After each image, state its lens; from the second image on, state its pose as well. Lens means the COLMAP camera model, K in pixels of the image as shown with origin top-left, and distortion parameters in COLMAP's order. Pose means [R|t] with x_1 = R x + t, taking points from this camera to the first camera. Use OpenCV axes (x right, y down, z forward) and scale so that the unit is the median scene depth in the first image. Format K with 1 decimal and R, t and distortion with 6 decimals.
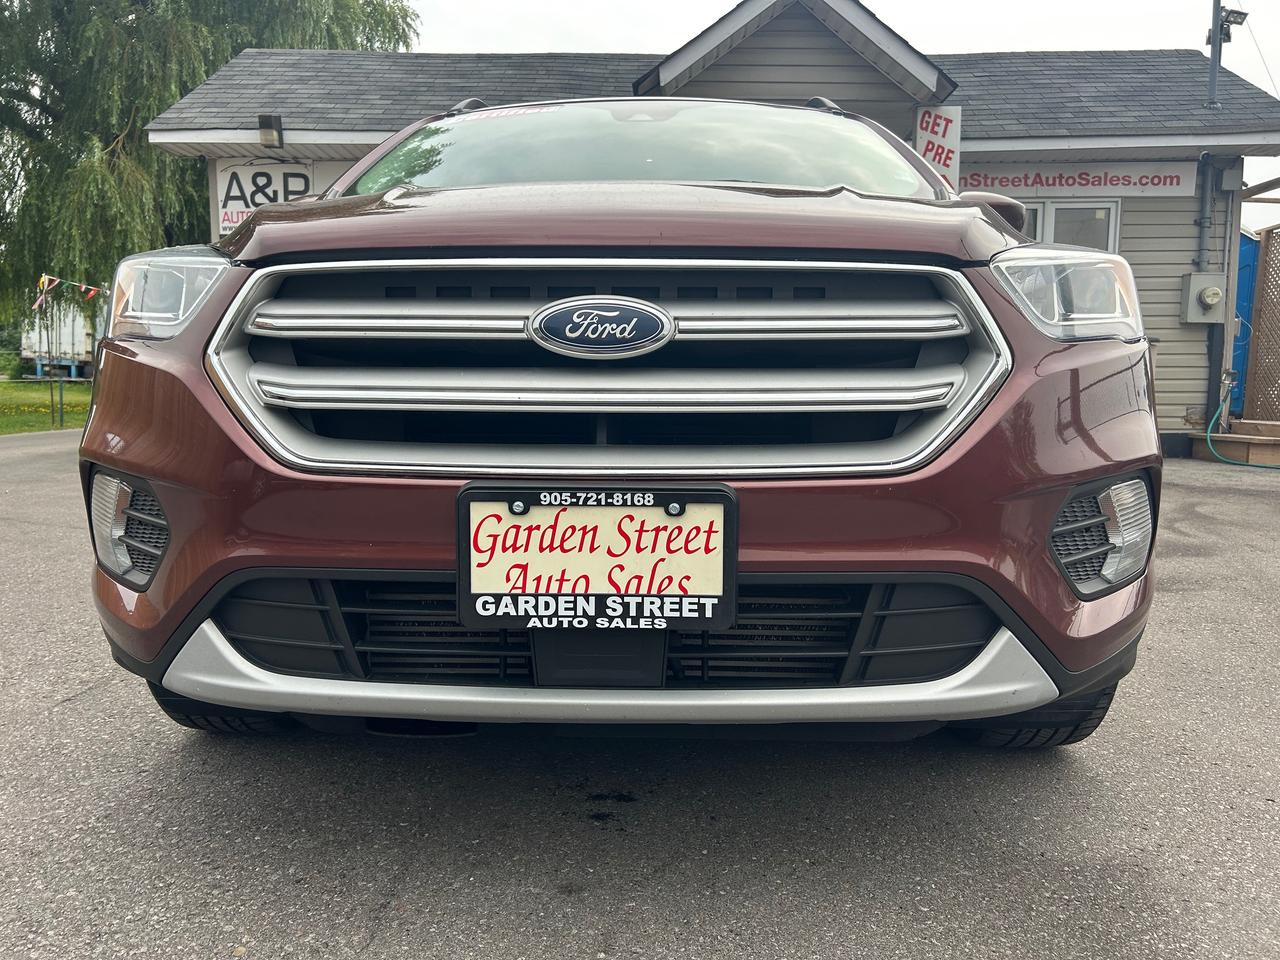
lens RADIAL K [[965.9, 0, 636.1], [0, 965.9, 481.2], [0, 0, 1]] dist [0.010998, -0.000660]
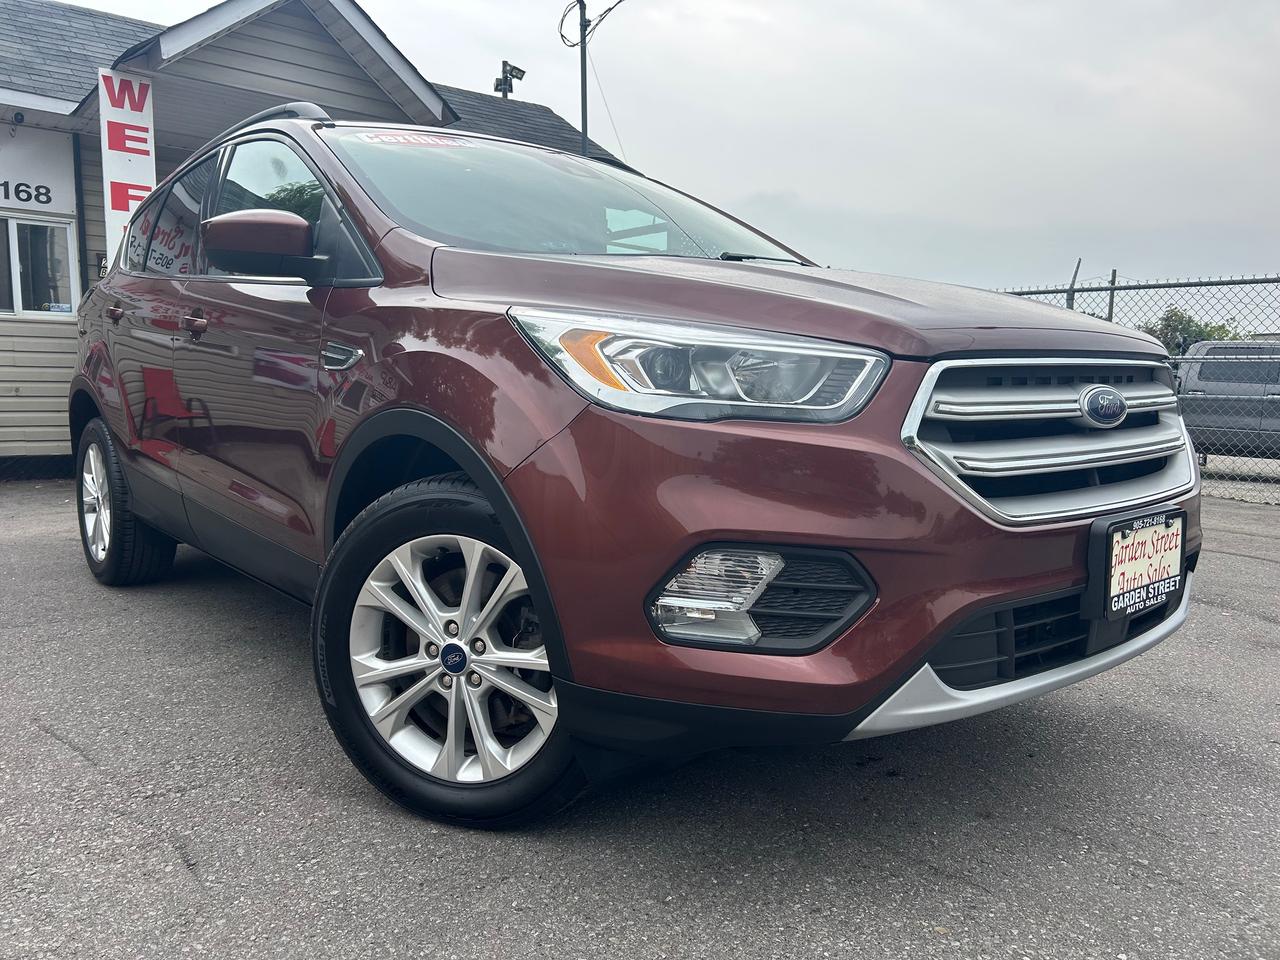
lens RADIAL K [[965.9, 0, 636.1], [0, 965.9, 481.2], [0, 0, 1]] dist [0.010998, -0.000660]
pose [[0.749776, -0.078334, 0.657039, -1.132041], [0.073580, 0.996680, 0.034861, -0.109280], [-0.657588, 0.022207, 0.753050, 0.262782]]
